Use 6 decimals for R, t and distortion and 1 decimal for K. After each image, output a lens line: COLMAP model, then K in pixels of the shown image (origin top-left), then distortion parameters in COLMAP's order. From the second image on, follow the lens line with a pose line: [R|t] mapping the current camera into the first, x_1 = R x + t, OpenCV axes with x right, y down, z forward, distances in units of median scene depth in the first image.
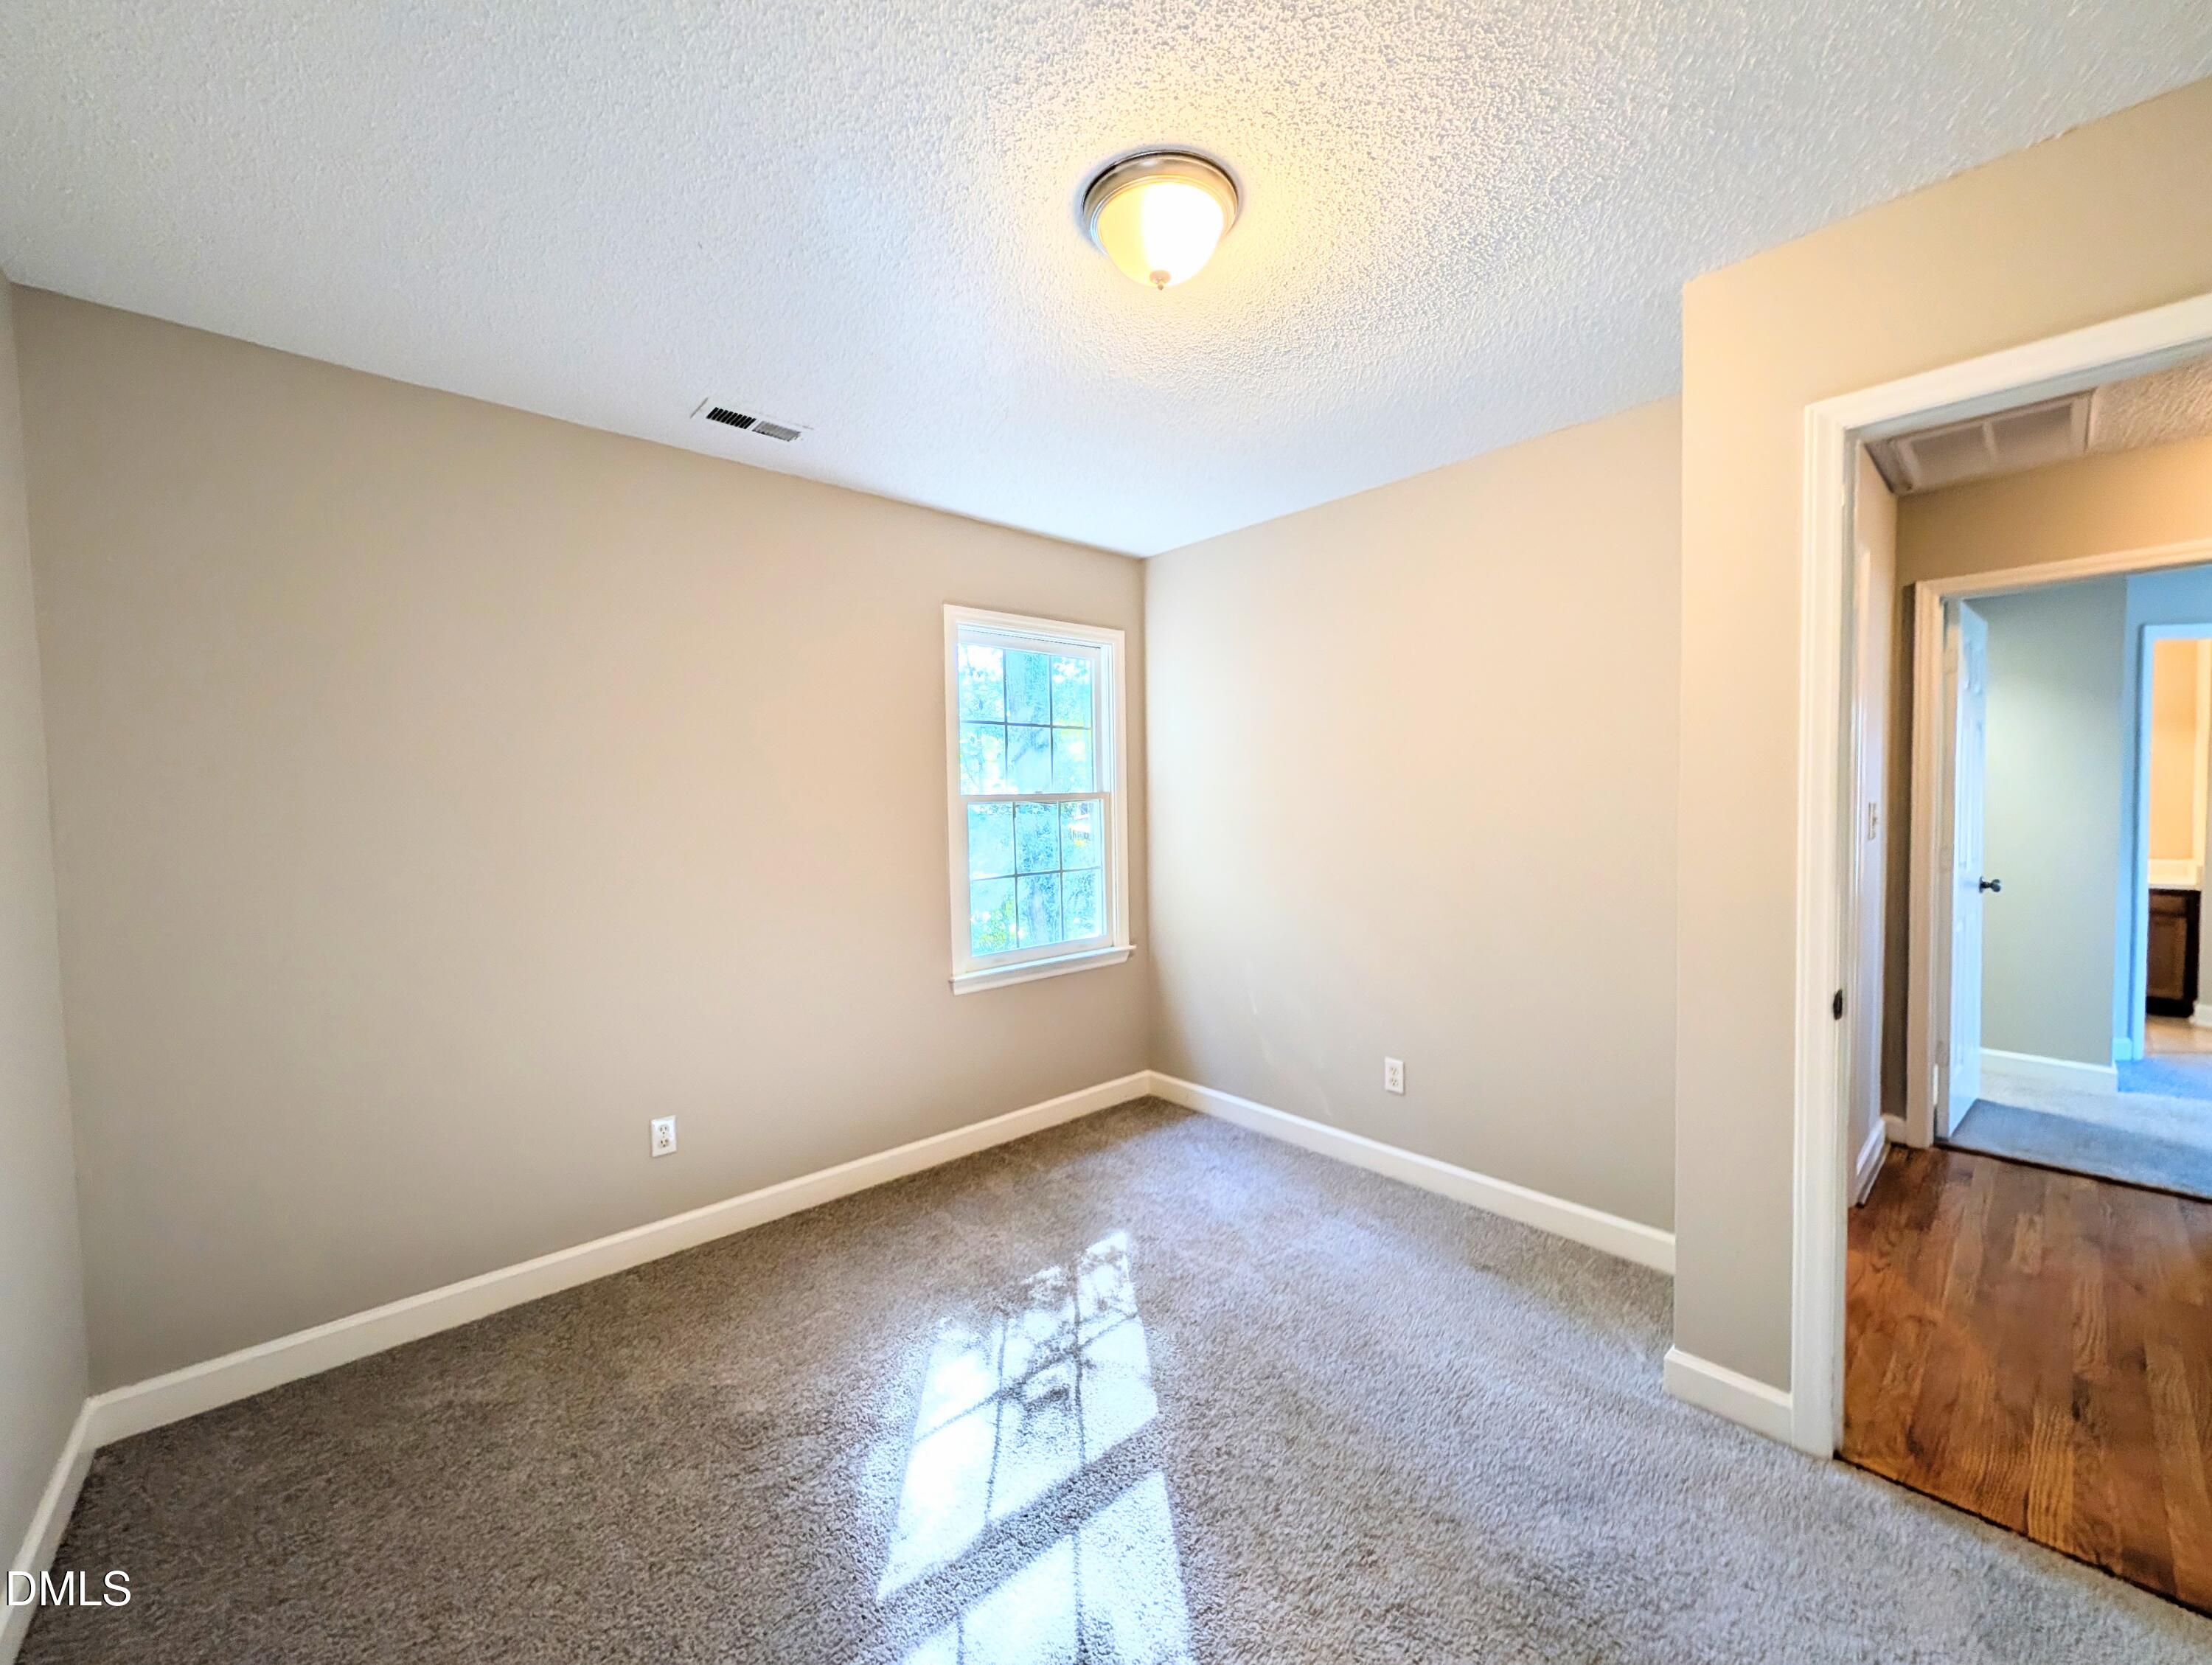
lens RADIAL K [[852.8, 0, 1102.6], [0, 852.8, 833.8], [0, 0, 1]] dist [-0.000656, 0.000437]
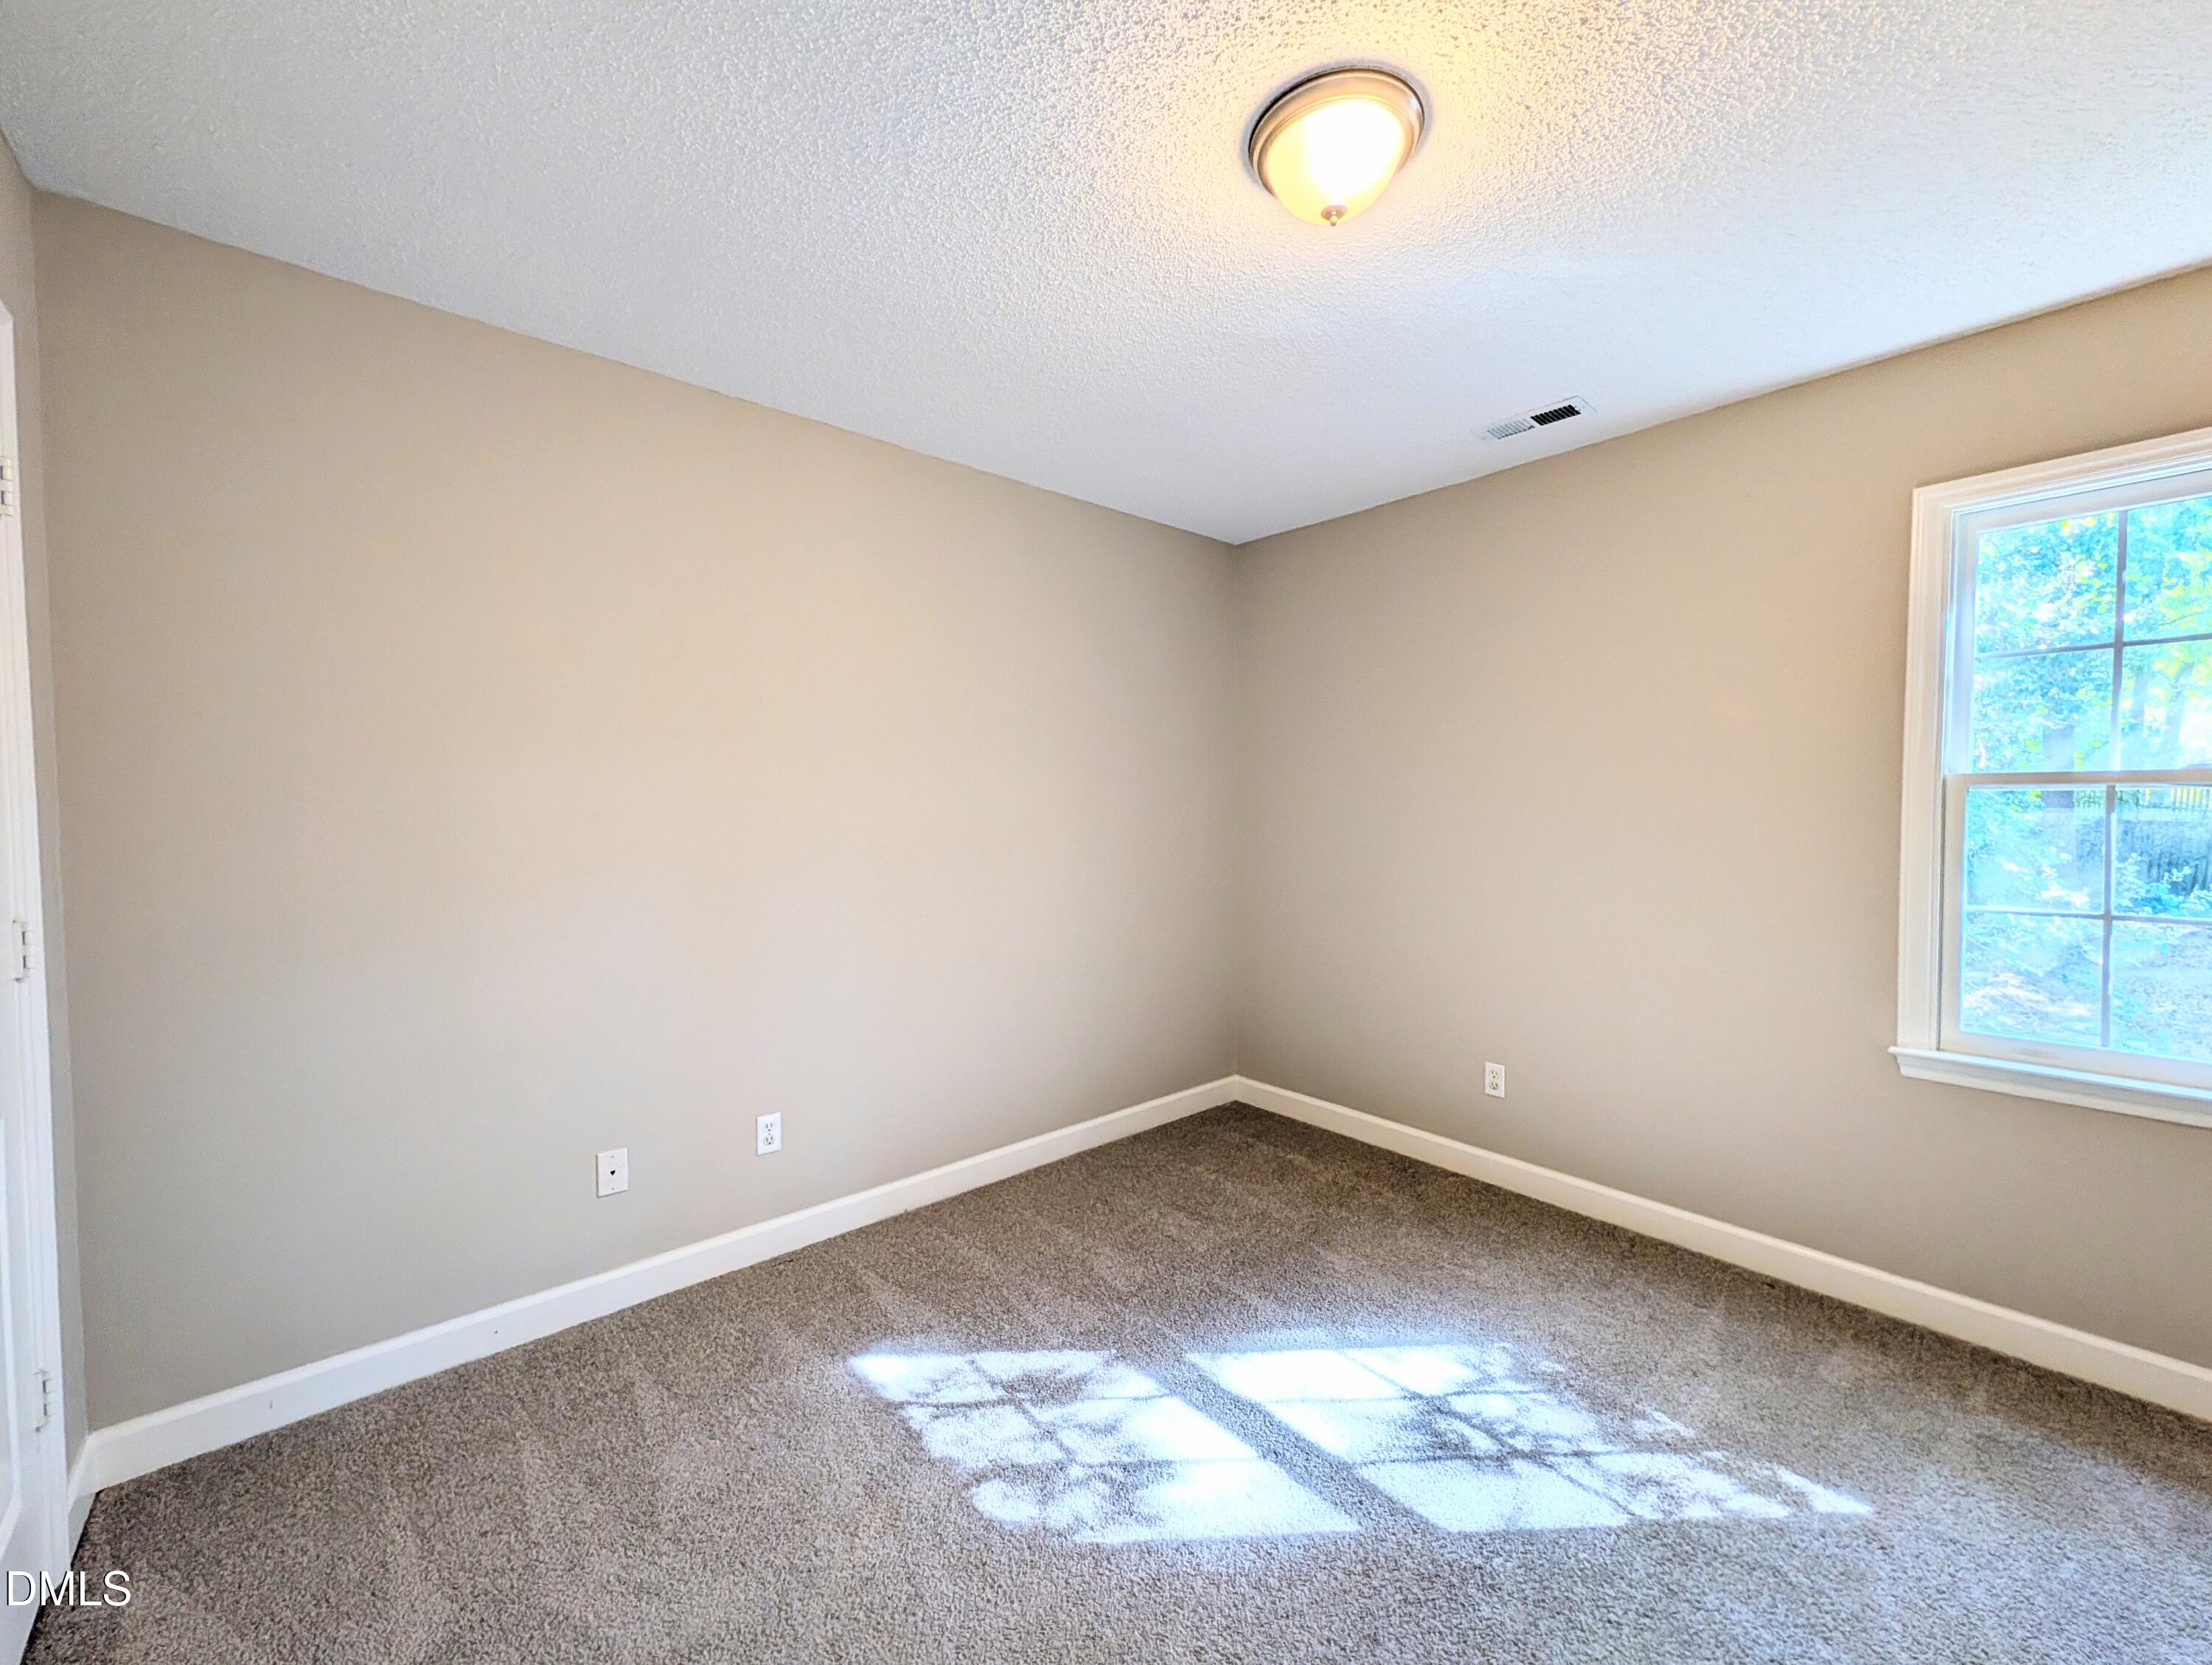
lens RADIAL K [[852.8, 0, 1102.6], [0, 852.8, 833.8], [0, 0, 1]] dist [-0.000656, 0.000437]
pose [[0.000116, 0.047481, -0.998872, 0.751200], [-0.036316, 0.998213, 0.047445, -0.011452], [0.999340, 0.036269, 0.001840, 0.569610]]
